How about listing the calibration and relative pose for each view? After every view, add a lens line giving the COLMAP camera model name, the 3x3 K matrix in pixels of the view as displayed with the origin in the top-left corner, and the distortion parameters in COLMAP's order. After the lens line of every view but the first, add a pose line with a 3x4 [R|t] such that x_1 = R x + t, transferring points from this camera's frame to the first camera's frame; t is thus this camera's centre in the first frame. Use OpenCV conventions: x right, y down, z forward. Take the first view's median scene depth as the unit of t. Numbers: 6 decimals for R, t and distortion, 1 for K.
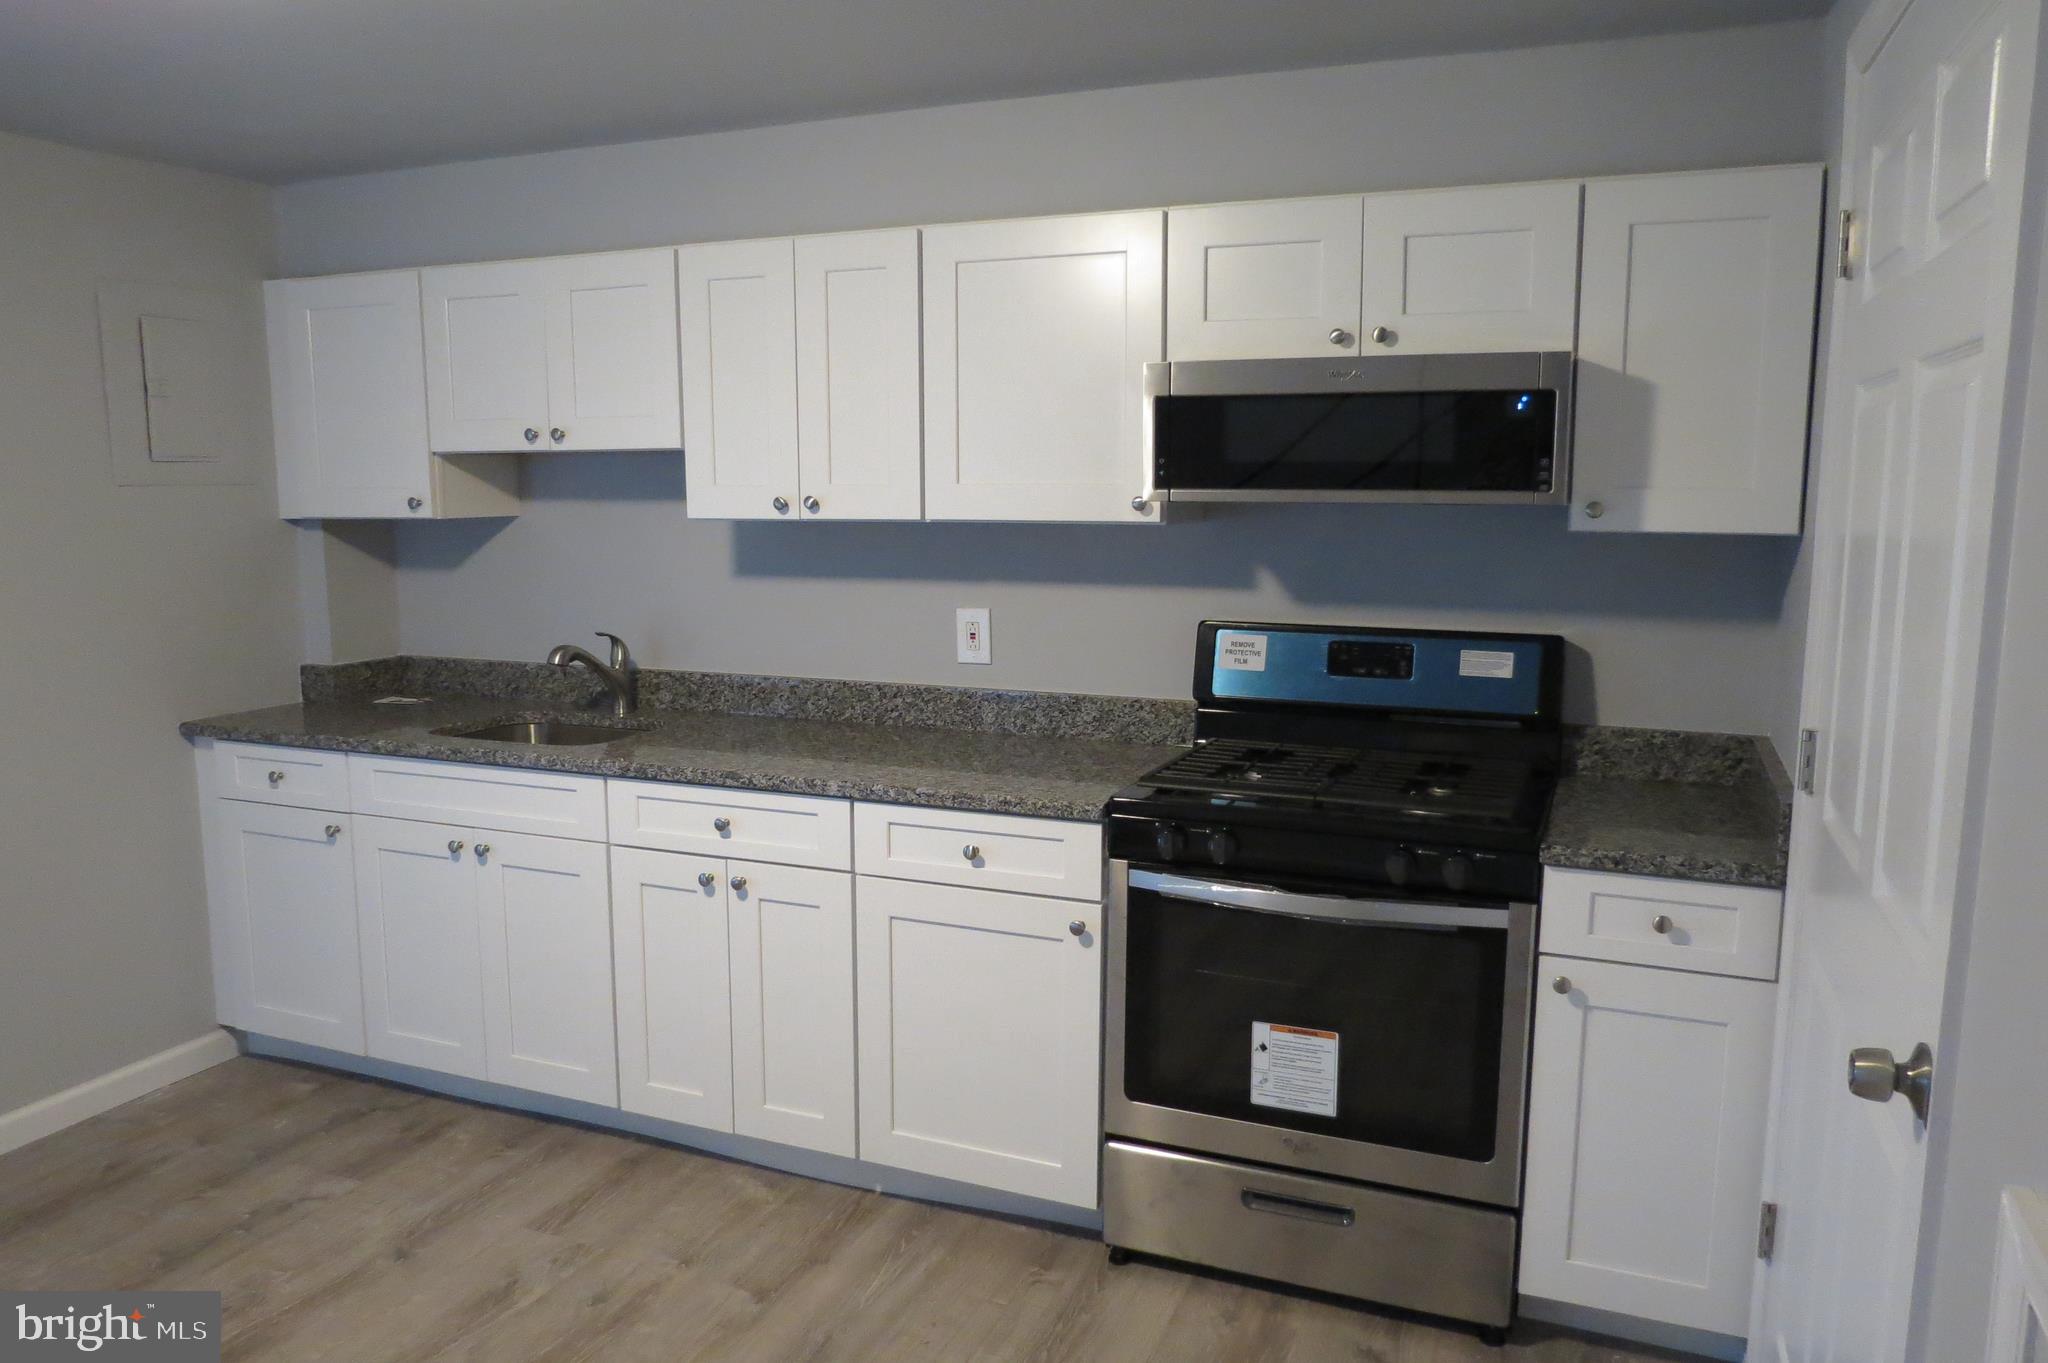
lens RADIAL K [[1480.9, 0, 1017.8], [0, 1480.9, 690.0], [0, 0, 1]] dist [-0.002573, -0.000094]
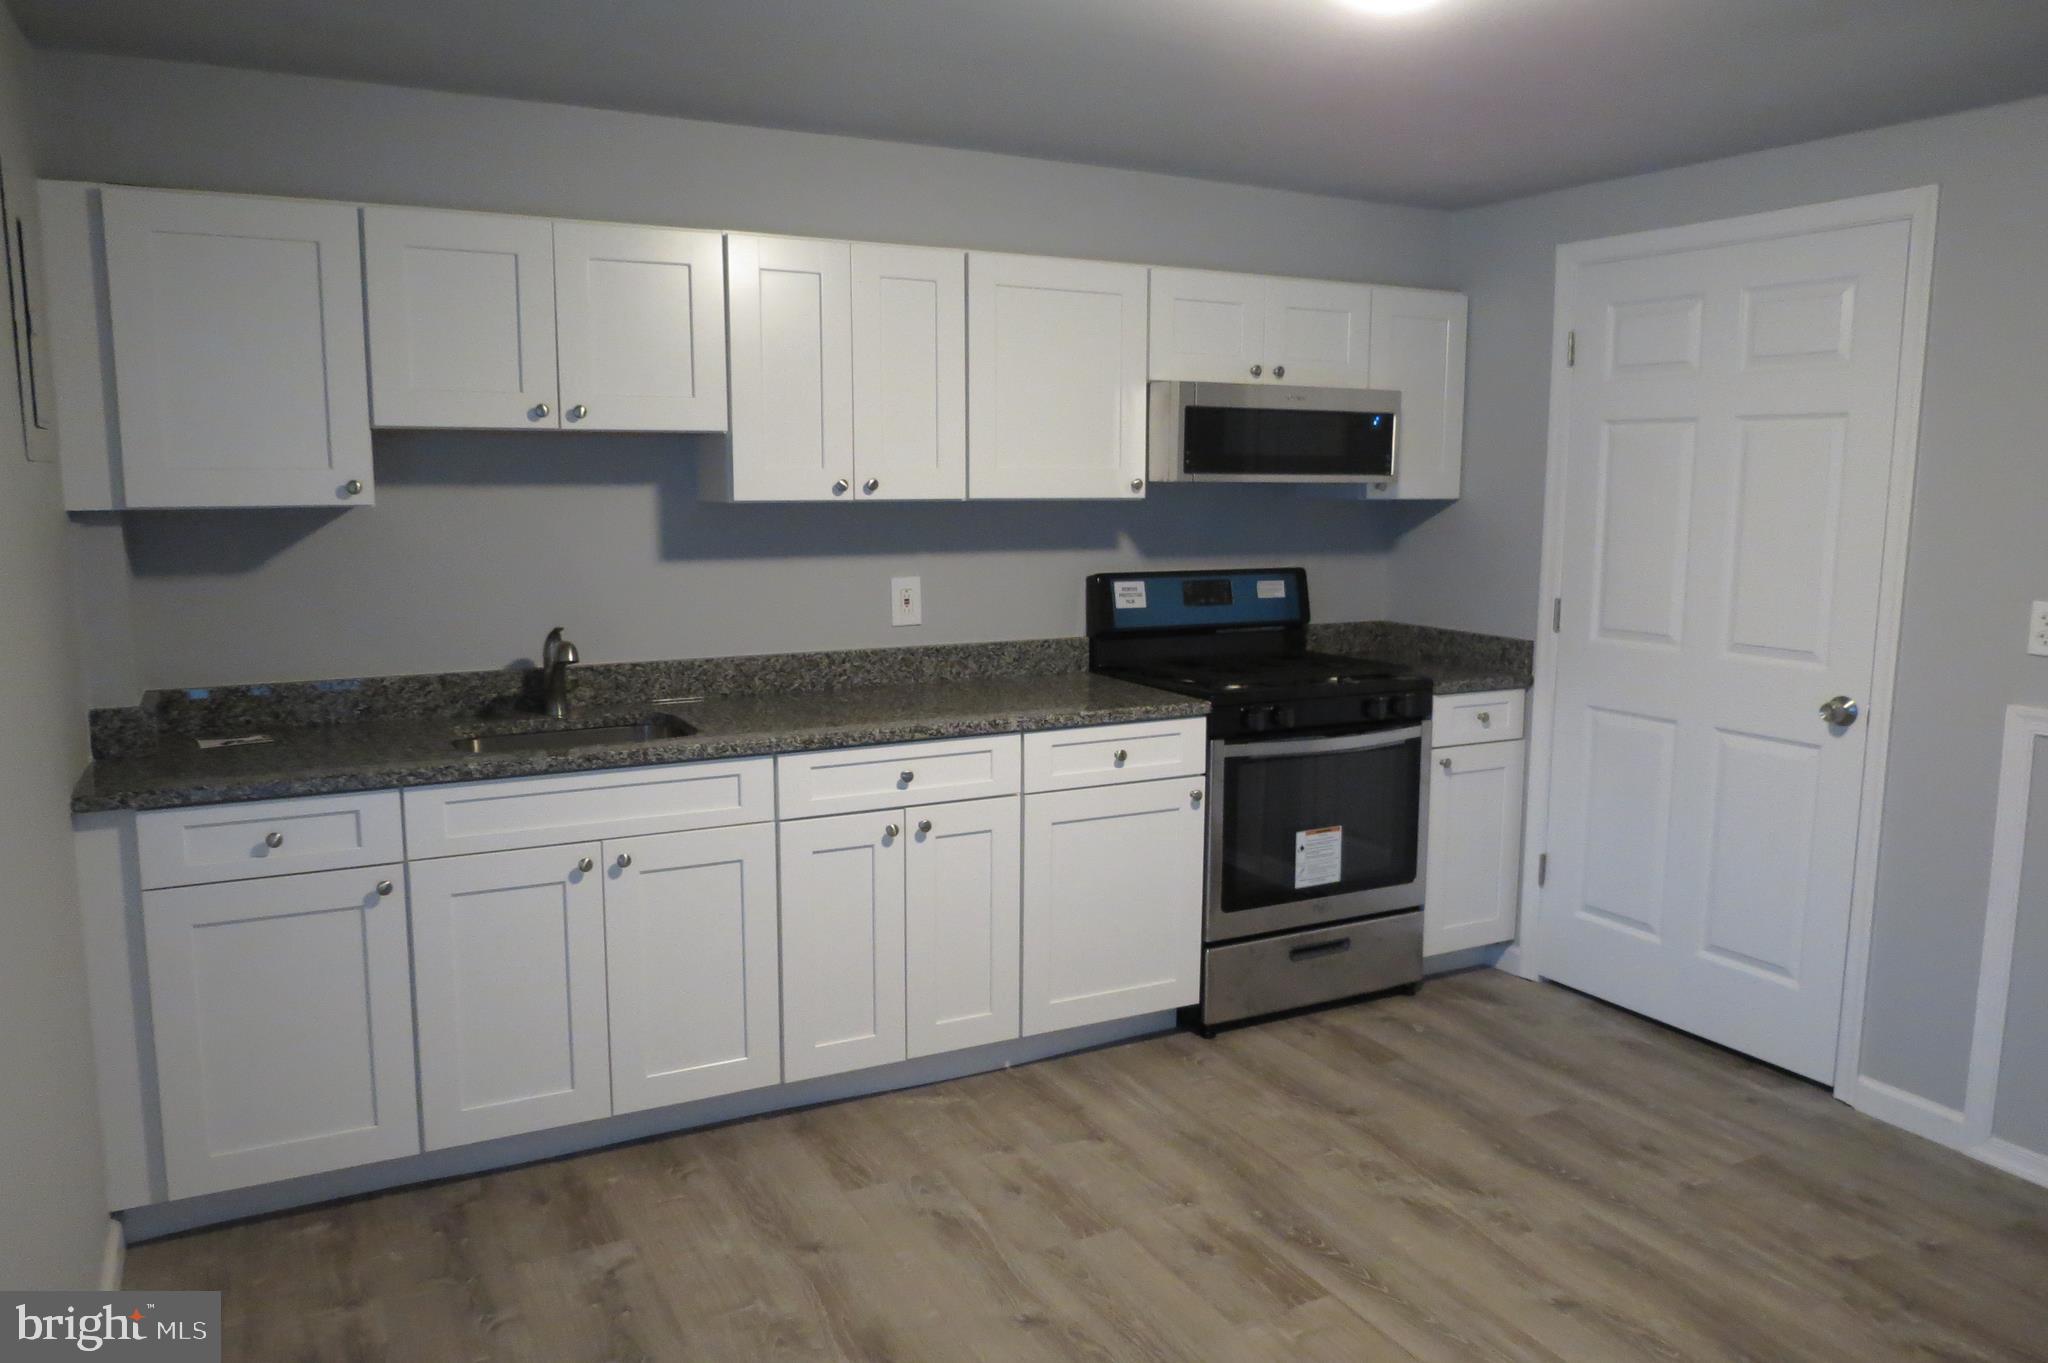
lens RADIAL K [[1480.9, 0, 1017.8], [0, 1480.9, 690.0], [0, 0, 1]] dist [-0.002573, -0.000094]
pose [[0.622119, -0.107892, 0.775453, -0.981984], [0.107220, 0.992868, 0.052123, -0.021100], [-0.775546, 0.050718, 0.629250, 0.237277]]
